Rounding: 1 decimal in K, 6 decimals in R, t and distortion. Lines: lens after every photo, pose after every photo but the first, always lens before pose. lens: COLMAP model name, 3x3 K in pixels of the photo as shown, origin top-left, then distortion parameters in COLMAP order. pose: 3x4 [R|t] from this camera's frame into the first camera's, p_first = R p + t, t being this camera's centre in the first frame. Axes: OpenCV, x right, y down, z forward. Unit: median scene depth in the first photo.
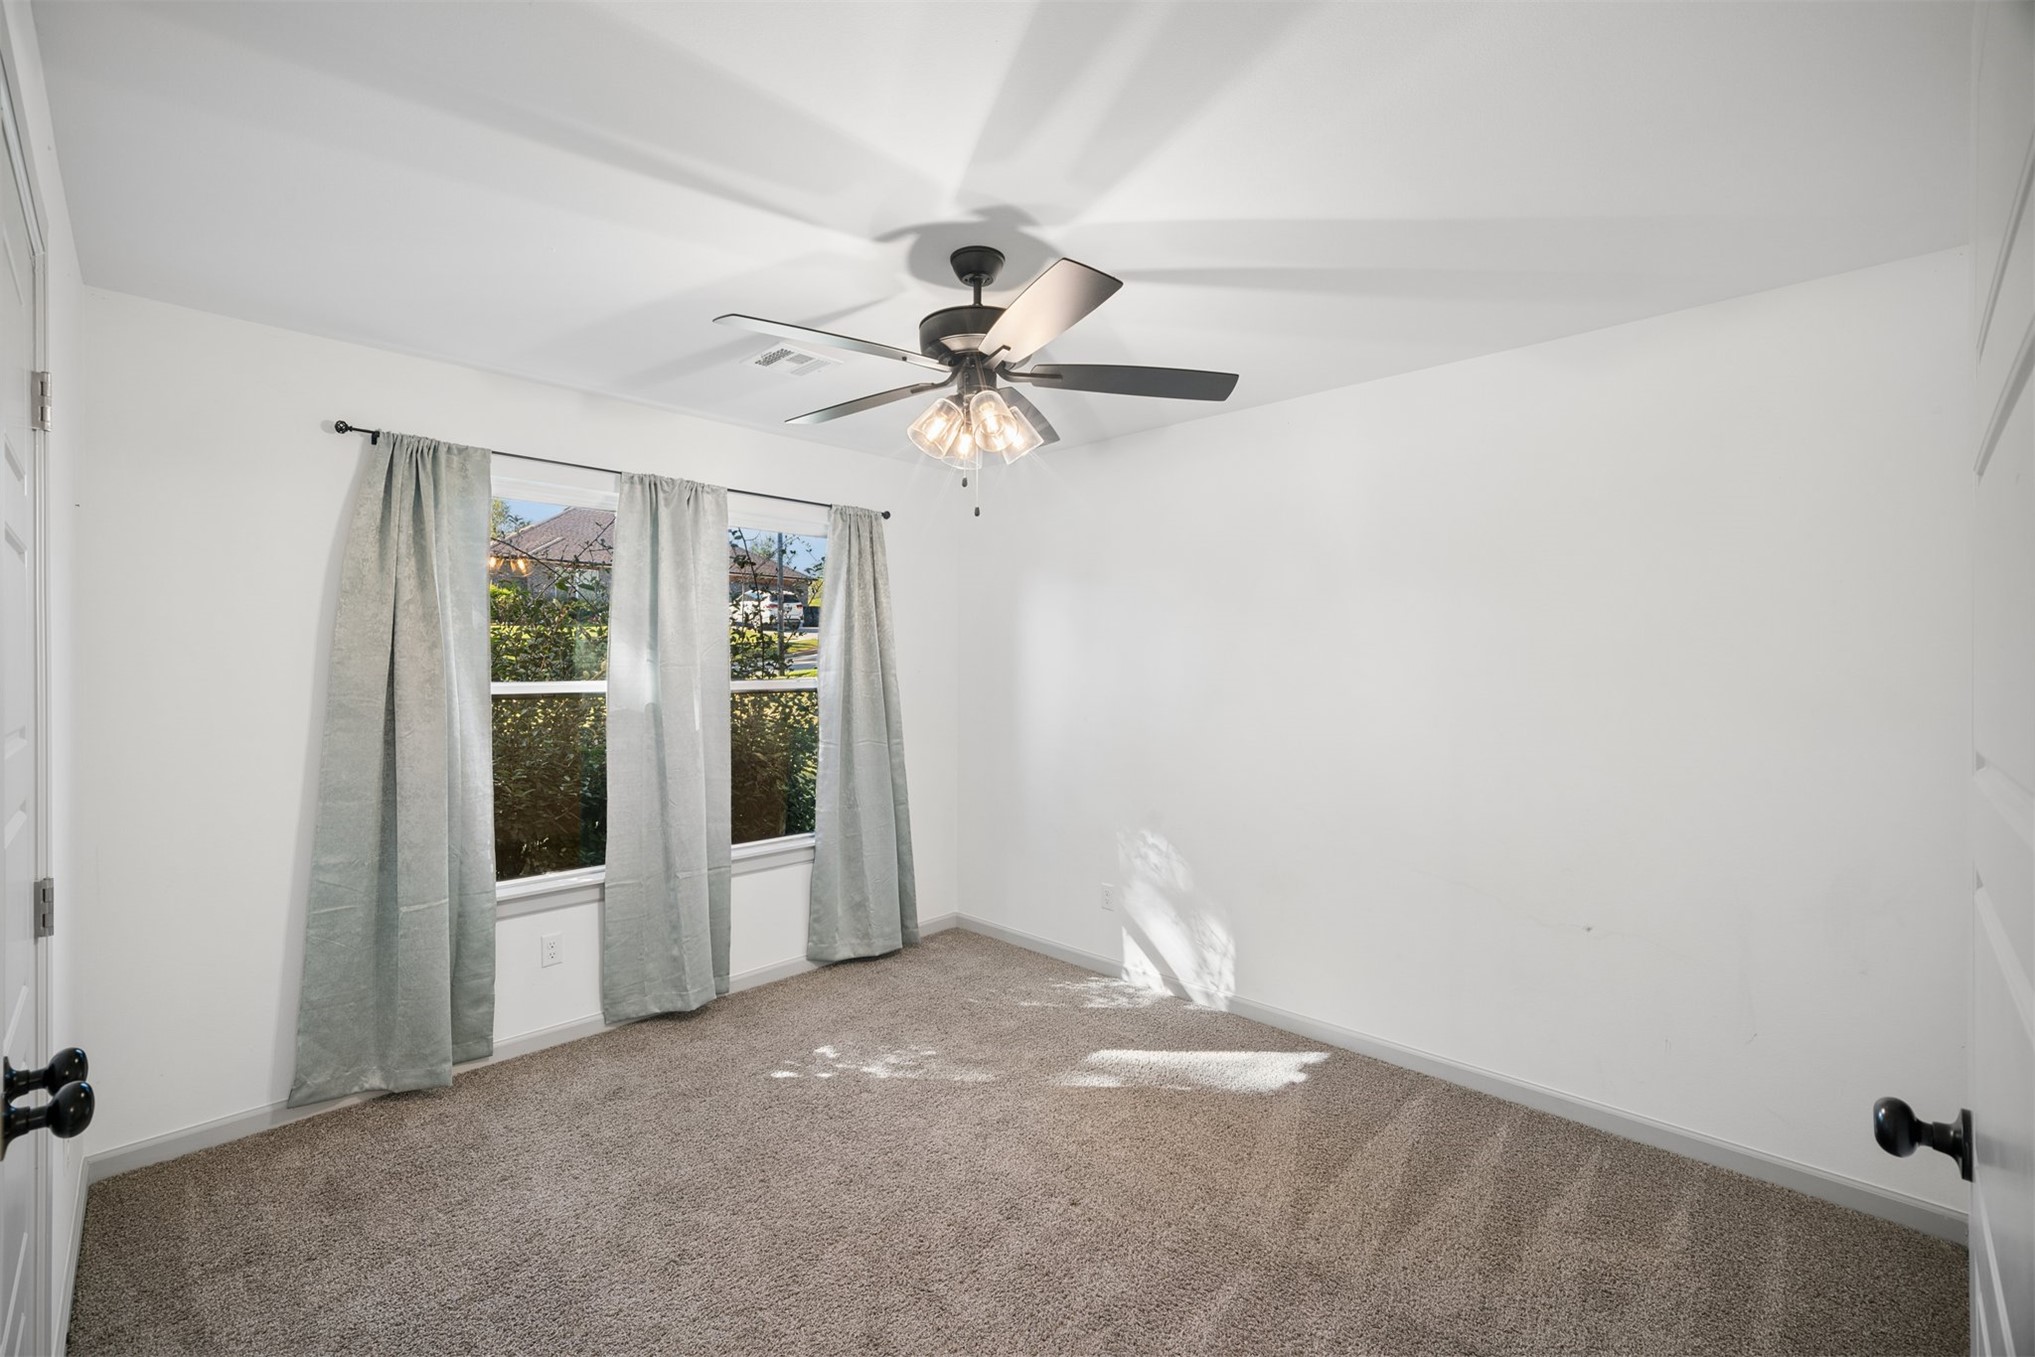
lens RADIAL K [[852.0, 0, 1002.9], [0, 852.0, 672.7], [0, 0, 1]] dist [-0.020345, 0.009408]
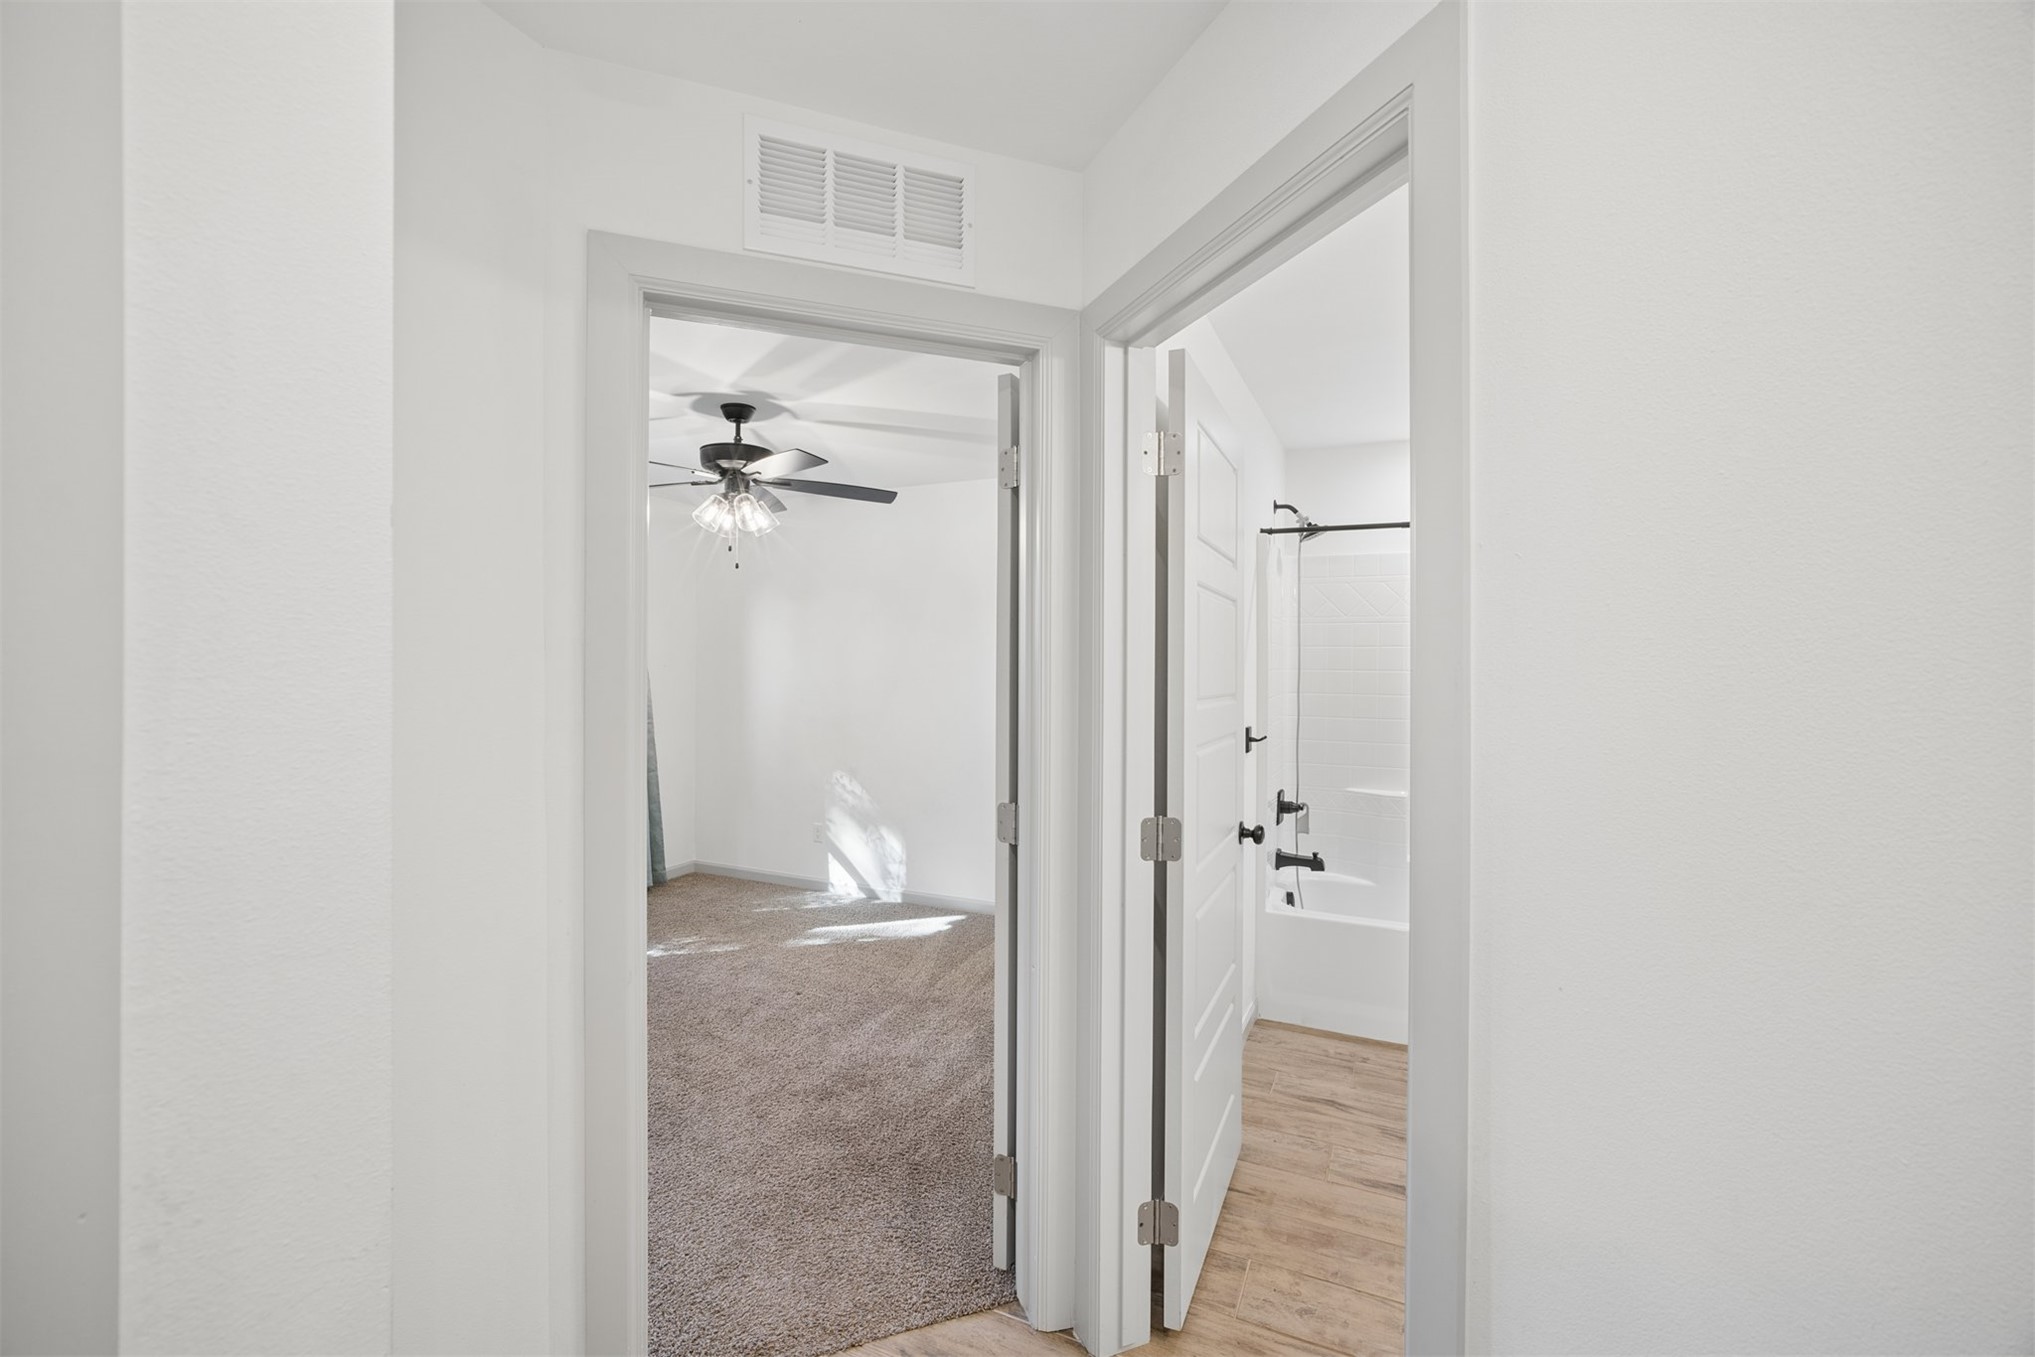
lens RADIAL K [[852.0, 0, 1002.9], [0, 852.0, 672.7], [0, 0, 1]] dist [-0.020345, 0.009408]
pose [[0.943581, 0.001937, 0.331136, -0.068498], [-0.002847, 0.999993, 0.002264, 0.004754], [-0.331130, -0.003079, 0.943580, -0.527823]]
